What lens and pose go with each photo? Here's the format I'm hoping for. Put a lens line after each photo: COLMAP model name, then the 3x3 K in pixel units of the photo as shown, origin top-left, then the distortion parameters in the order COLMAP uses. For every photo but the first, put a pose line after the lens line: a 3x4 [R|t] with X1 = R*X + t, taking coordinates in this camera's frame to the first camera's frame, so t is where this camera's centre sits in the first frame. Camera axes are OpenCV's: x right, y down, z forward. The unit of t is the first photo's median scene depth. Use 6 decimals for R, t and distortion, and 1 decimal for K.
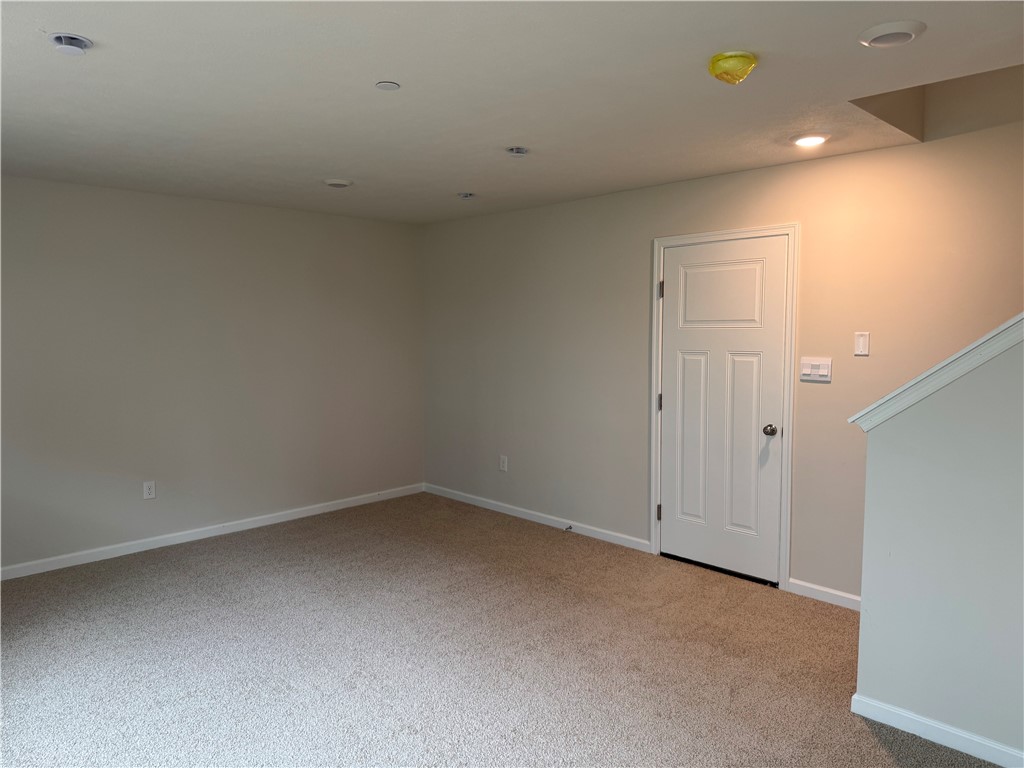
lens RADIAL K [[715.2, 0, 512.0], [0, 715.2, 384.0], [0, 0, 1]] dist [0.000213, 0.000062]
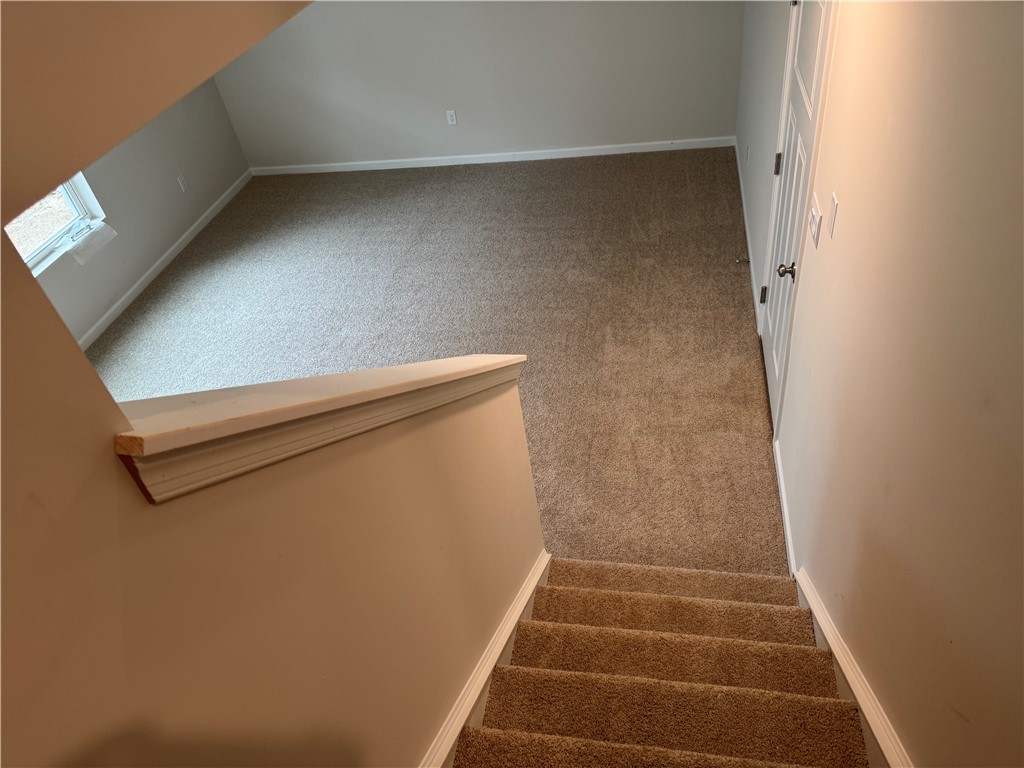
lens RADIAL K [[715.2, 0, 512.0], [0, 715.2, 384.0], [0, 0, 1]] dist [0.000213, 0.000062]
pose [[0.577562, 0.458631, -0.675337, 0.581273], [0.074673, 0.794118, 0.603159, -0.217673], [0.812924, -0.398791, 0.424405, 0.387135]]
